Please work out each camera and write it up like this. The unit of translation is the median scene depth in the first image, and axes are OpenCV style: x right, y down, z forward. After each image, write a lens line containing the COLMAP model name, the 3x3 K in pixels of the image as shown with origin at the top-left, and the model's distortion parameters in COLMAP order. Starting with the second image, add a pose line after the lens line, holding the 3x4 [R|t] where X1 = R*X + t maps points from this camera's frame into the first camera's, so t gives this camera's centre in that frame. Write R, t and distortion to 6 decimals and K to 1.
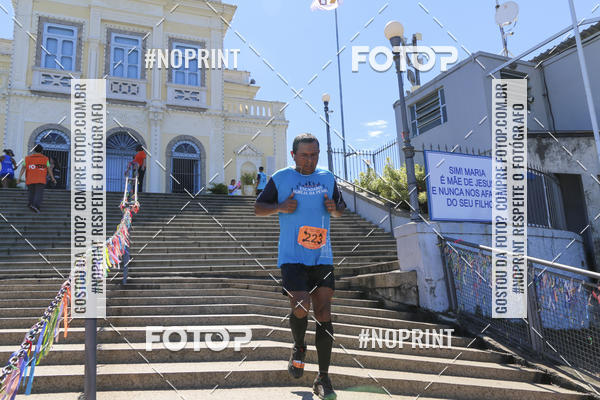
lens RADIAL K [[478.5, 0, 303.1], [0, 478.5, 197.1], [0, 0, 1]] dist [-0.029092, 0.008600]
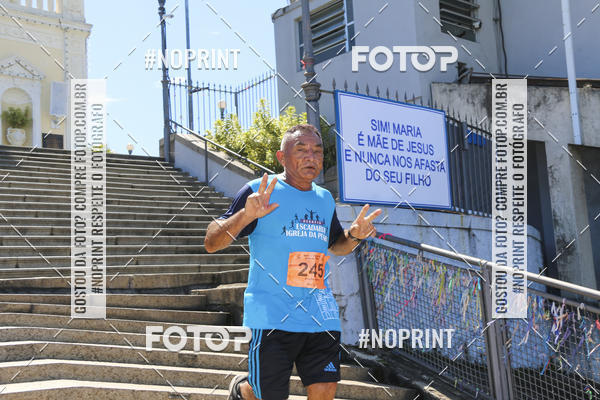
lens RADIAL K [[736.3, 0, 303.4], [0, 736.3, 199.3], [0, 0, 1]] dist [0.123242, 0.074319]
pose [[0.964665, 0.033436, 0.261349, -0.021262], [-0.047715, 0.997684, 0.048481, -0.000129], [-0.259123, -0.059238, 0.964026, 0.032816]]
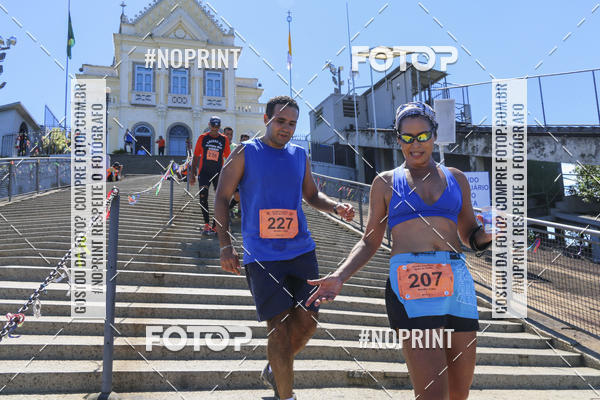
lens RADIAL K [[521.7, 0, 297.4], [0, 521.7, 196.9], [0, 0, 1]] dist [-0.023028, -0.000228]
pose [[0.995763, -0.004567, -0.091840, 0.371894], [0.008724, 0.998952, 0.044922, 0.075799], [0.091539, -0.045533, 0.994760, -1.412514]]
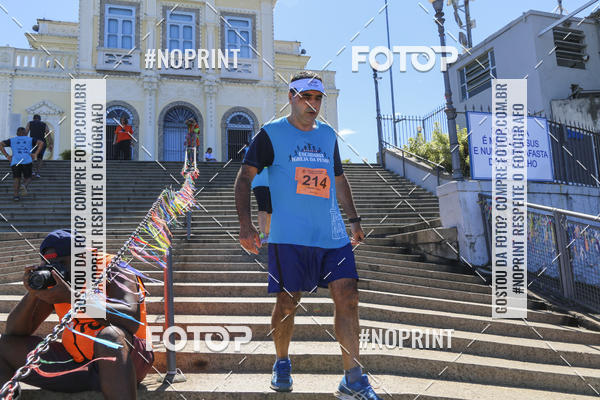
lens RADIAL K [[477.7, 0, 301.1], [0, 477.7, 200.7], [0, 0, 1]] dist [-0.045698, 0.037337]
pose [[0.993033, -0.009759, -0.117432, 0.010359], [0.017732, 0.997593, 0.067037, 0.010134], [0.116495, -0.068652, 0.990816, -0.036591]]
